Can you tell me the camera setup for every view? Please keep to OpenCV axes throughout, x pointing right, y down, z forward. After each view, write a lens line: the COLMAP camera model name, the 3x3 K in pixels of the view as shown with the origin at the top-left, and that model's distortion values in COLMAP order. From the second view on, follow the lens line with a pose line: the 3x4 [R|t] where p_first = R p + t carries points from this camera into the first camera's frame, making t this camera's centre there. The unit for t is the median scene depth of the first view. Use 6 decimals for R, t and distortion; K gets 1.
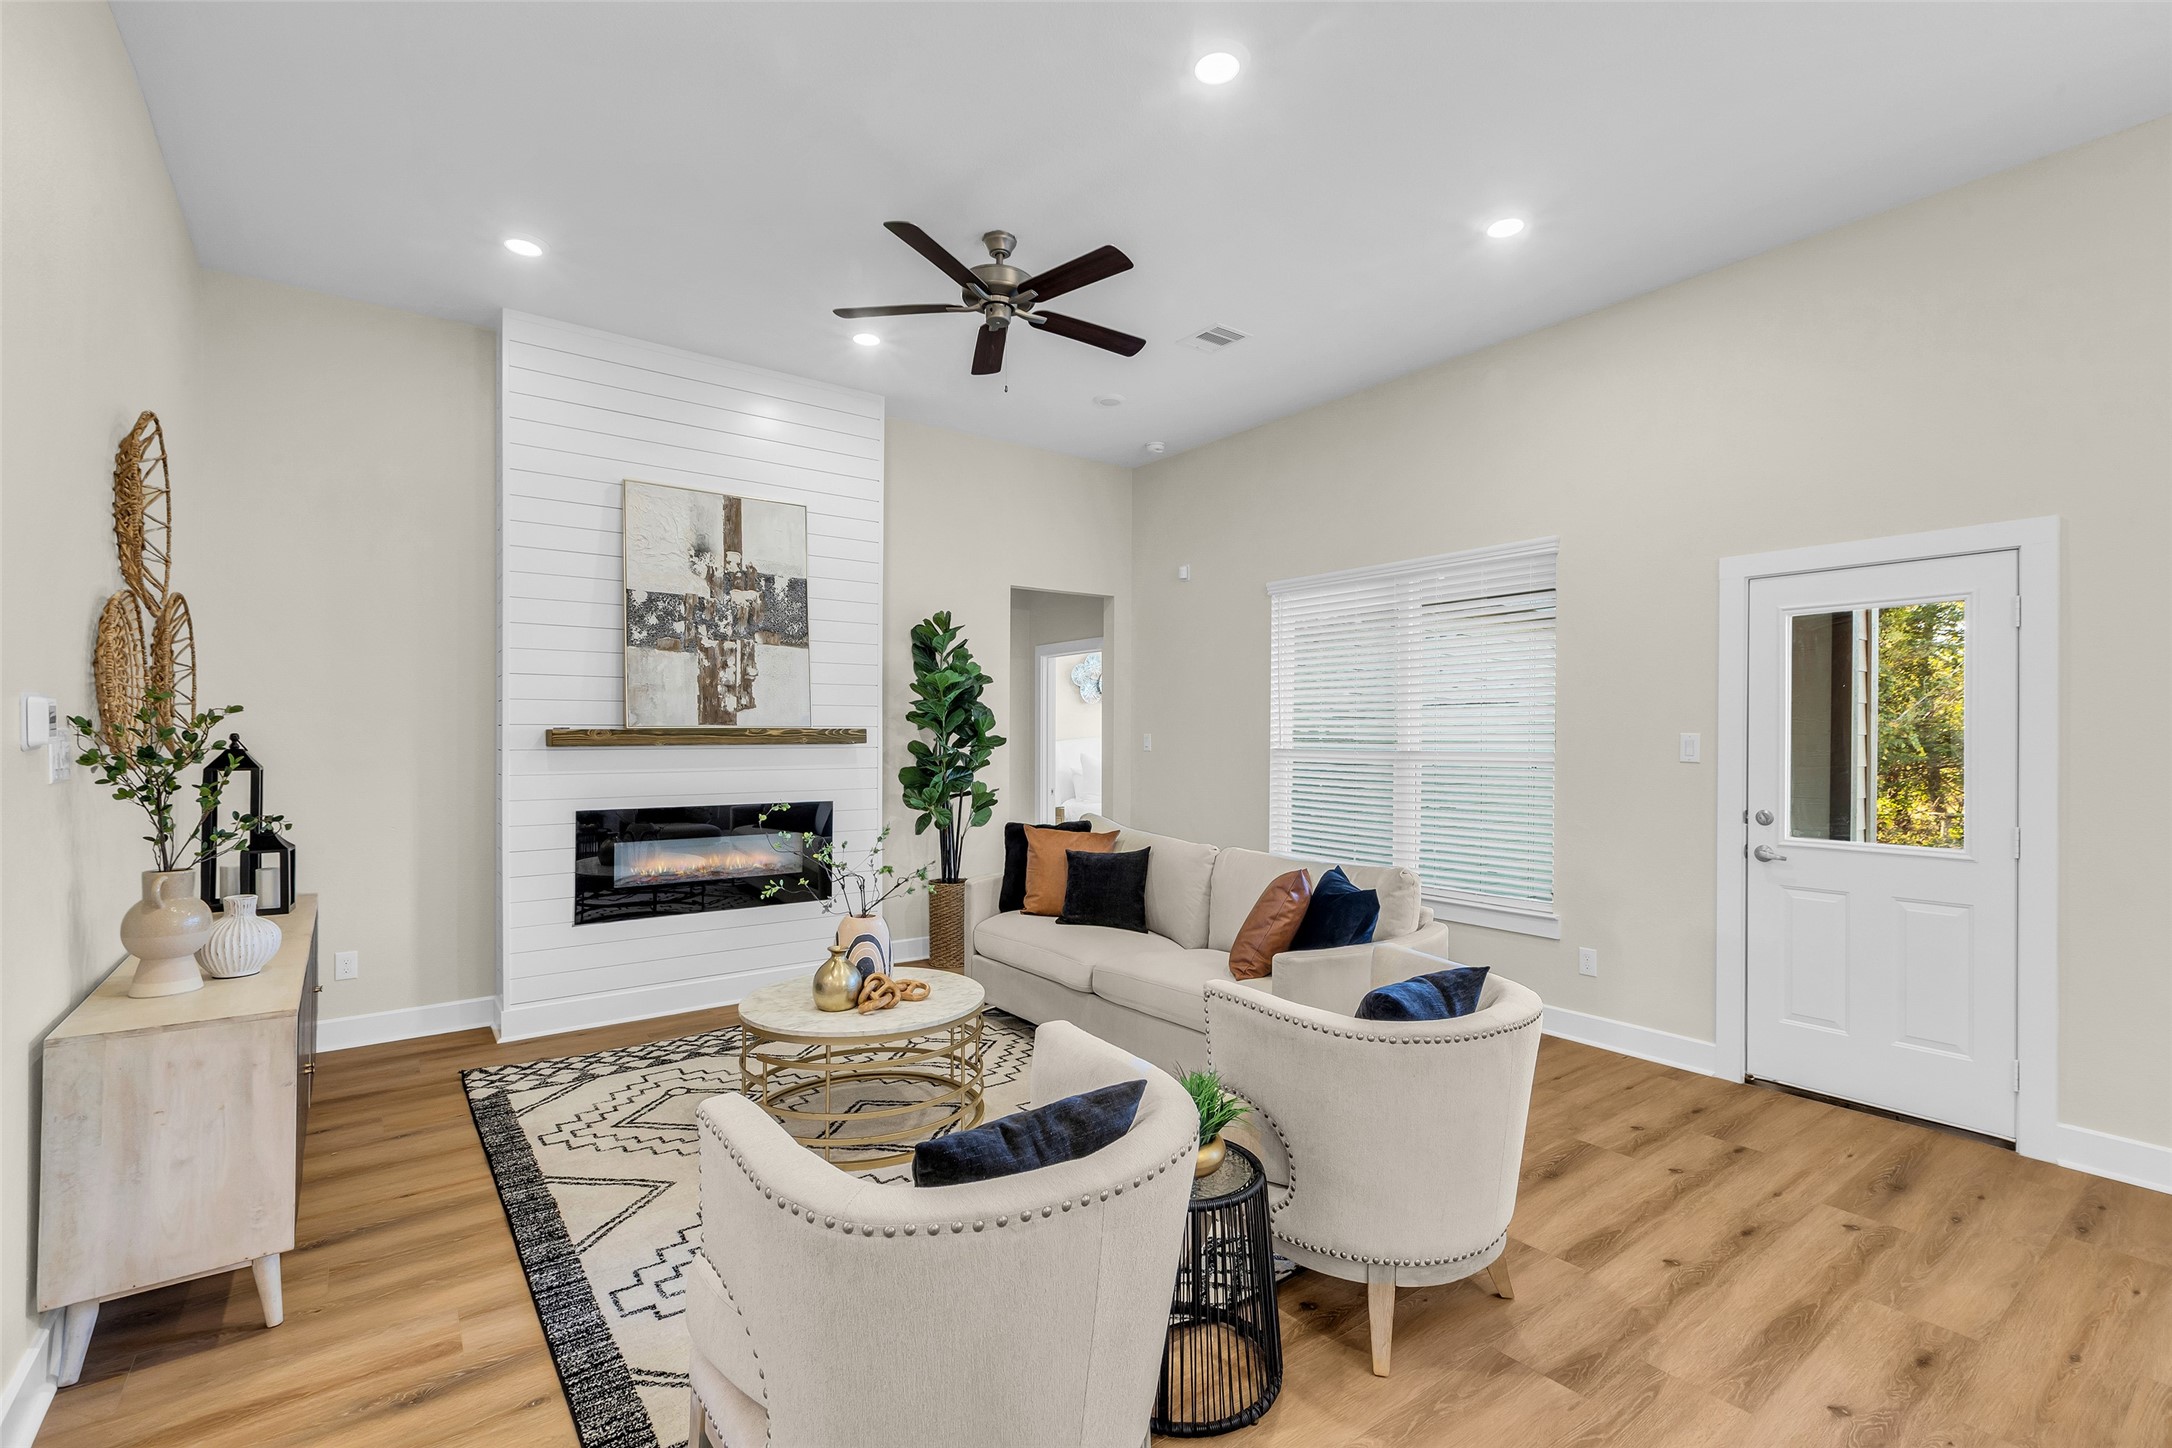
lens RADIAL K [[974.7, 0, 1084.3], [0, 974.7, 728.0], [0, 0, 1]] dist [0.002138, 0.001653]
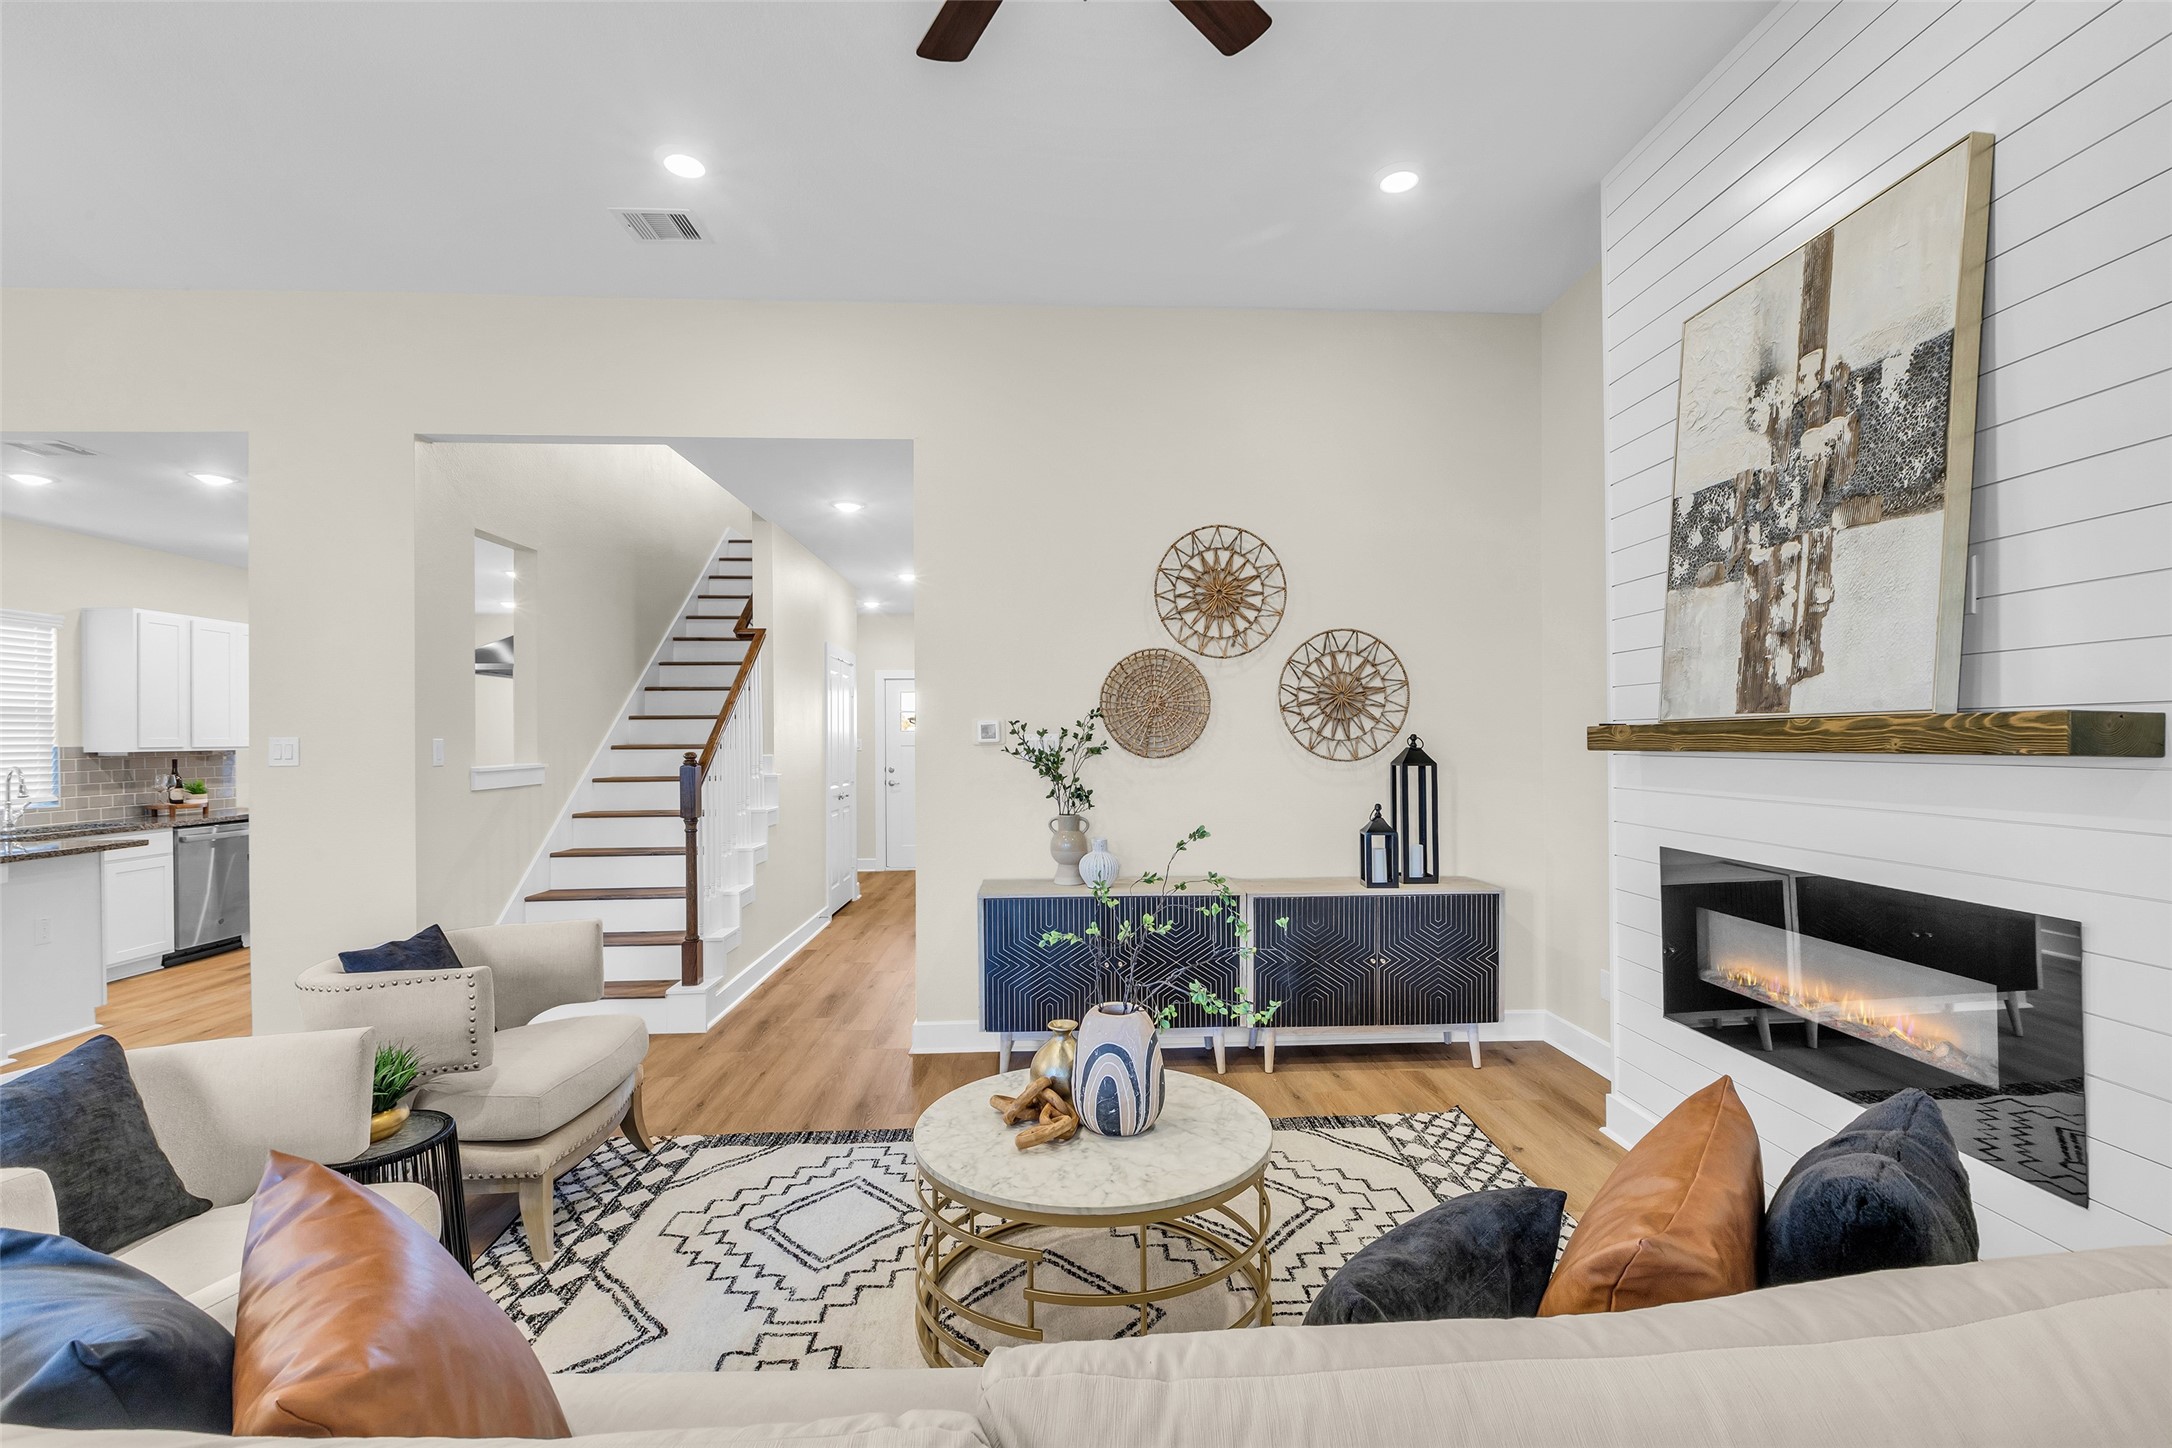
lens RADIAL K [[974.7, 0, 1071.1], [0, 974.7, 730.1], [0, 0, 1]] dist [0.002138, 0.001653]
pose [[-0.574141, -0.006340, -0.818732, 0.256196], [0.008302, 0.999874, -0.013564, 0.009930], [0.818714, -0.014585, -0.574016, 1.024202]]
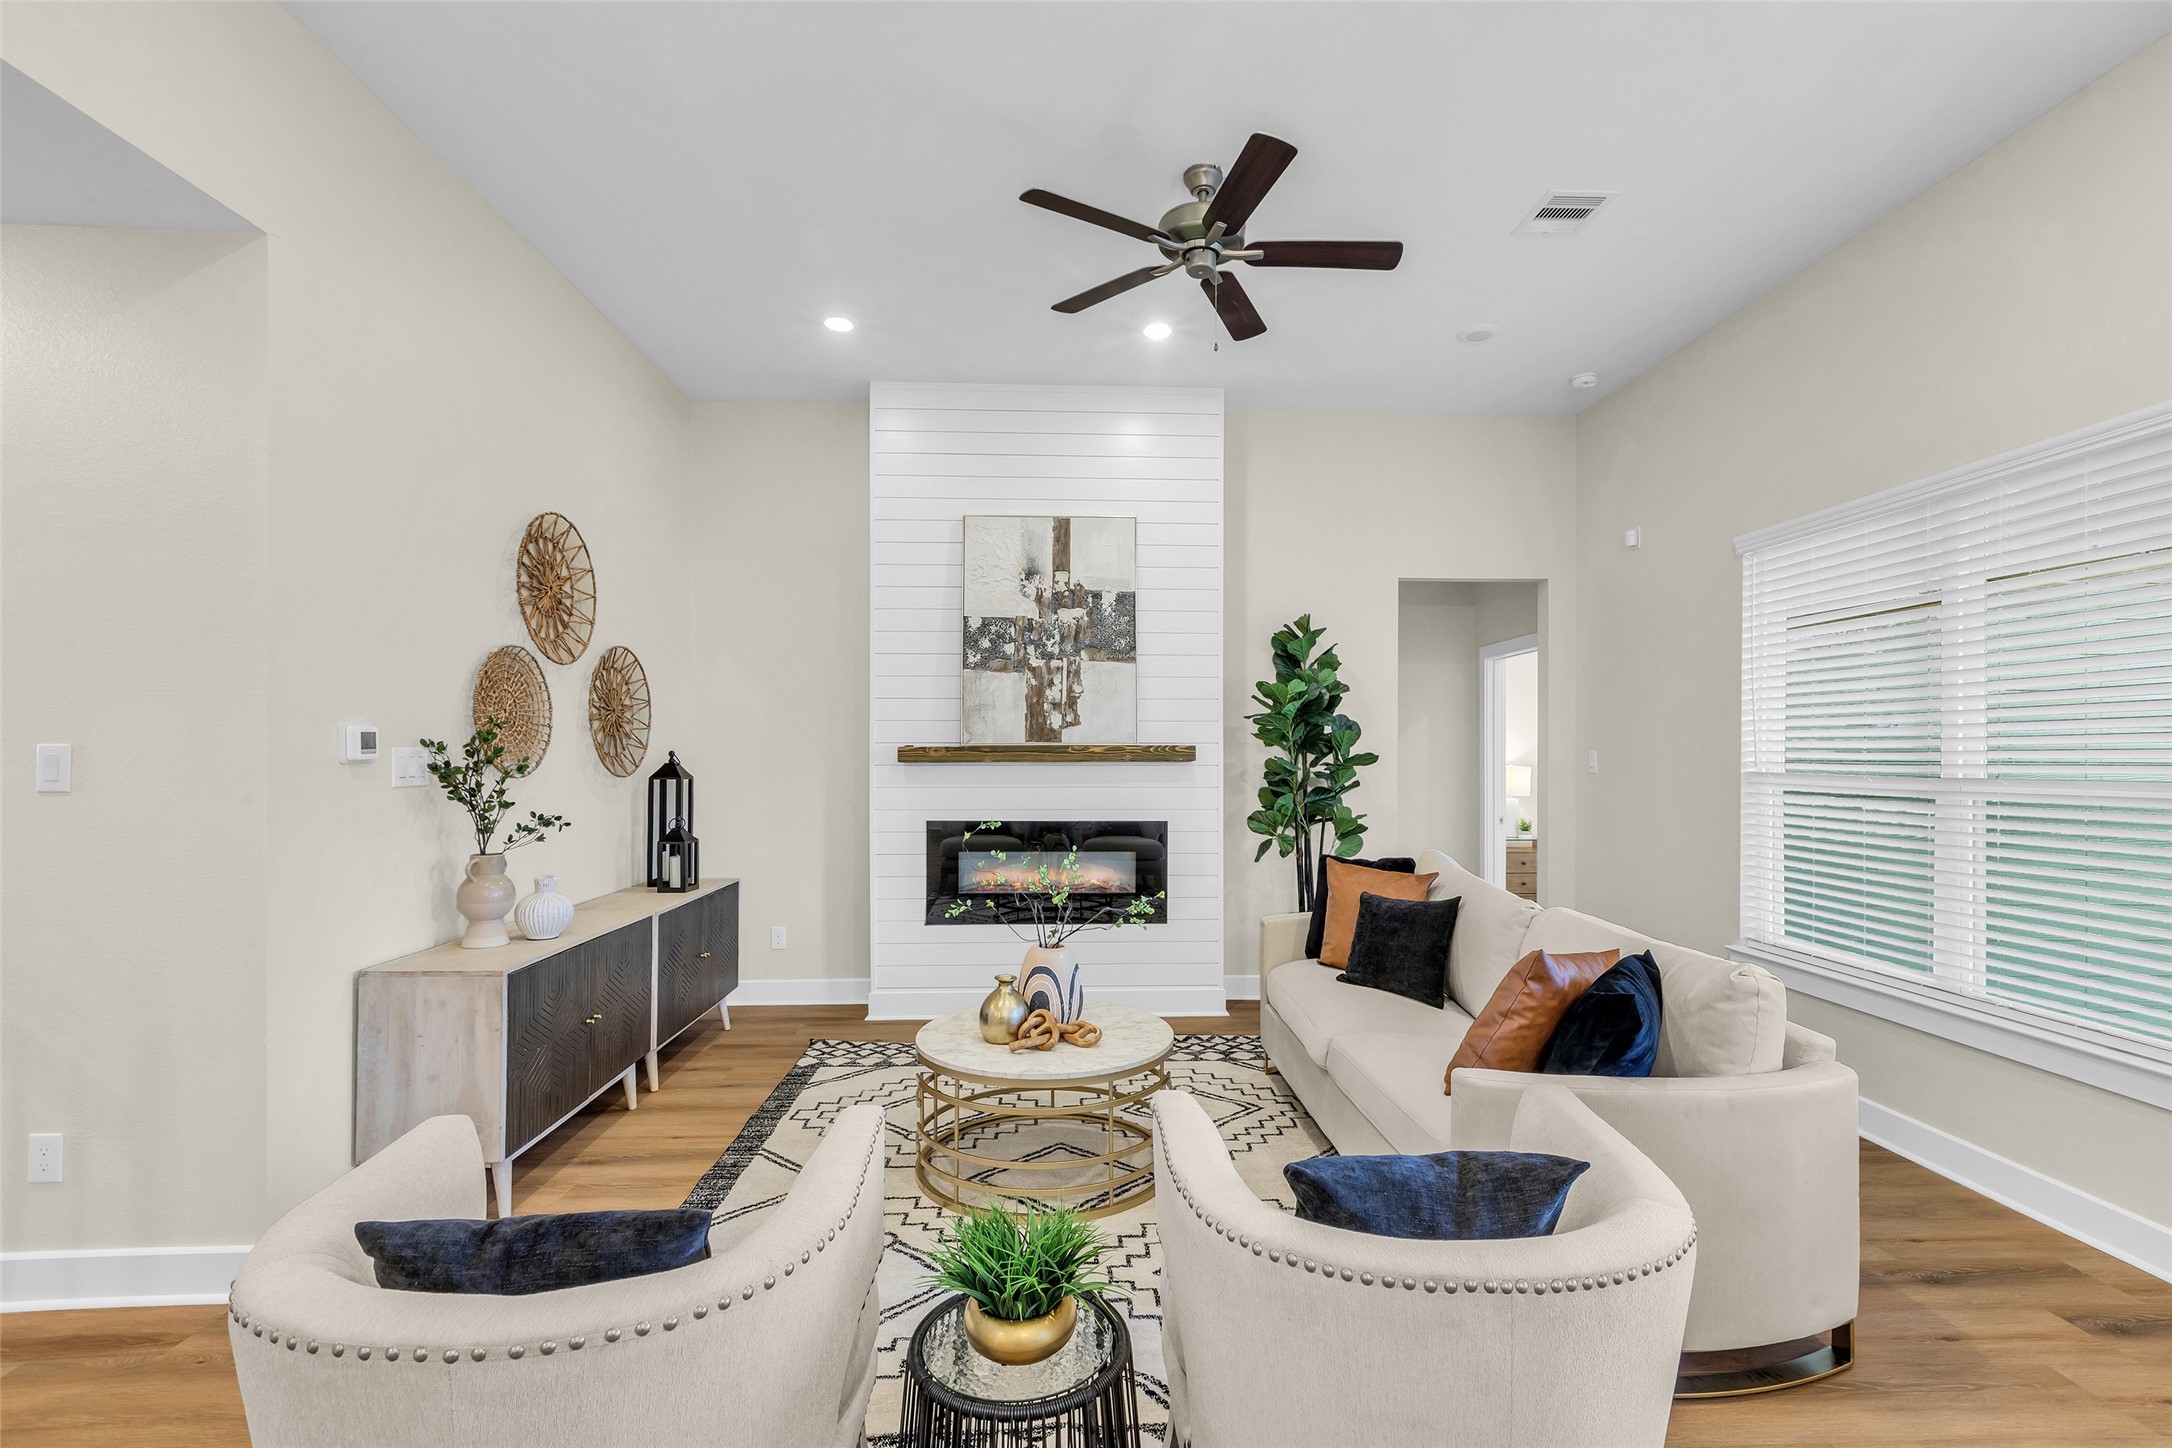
lens RADIAL K [[974.7, 0, 1099.4], [0, 974.7, 744.2], [0, 0, 1]] dist [0.002138, 0.001653]
pose [[0.826546, -0.004046, -0.562855, 0.255809], [0.003886, 0.999991, -0.001483, 0.000807], [0.562856, -0.000962, 0.826554, 0.191640]]
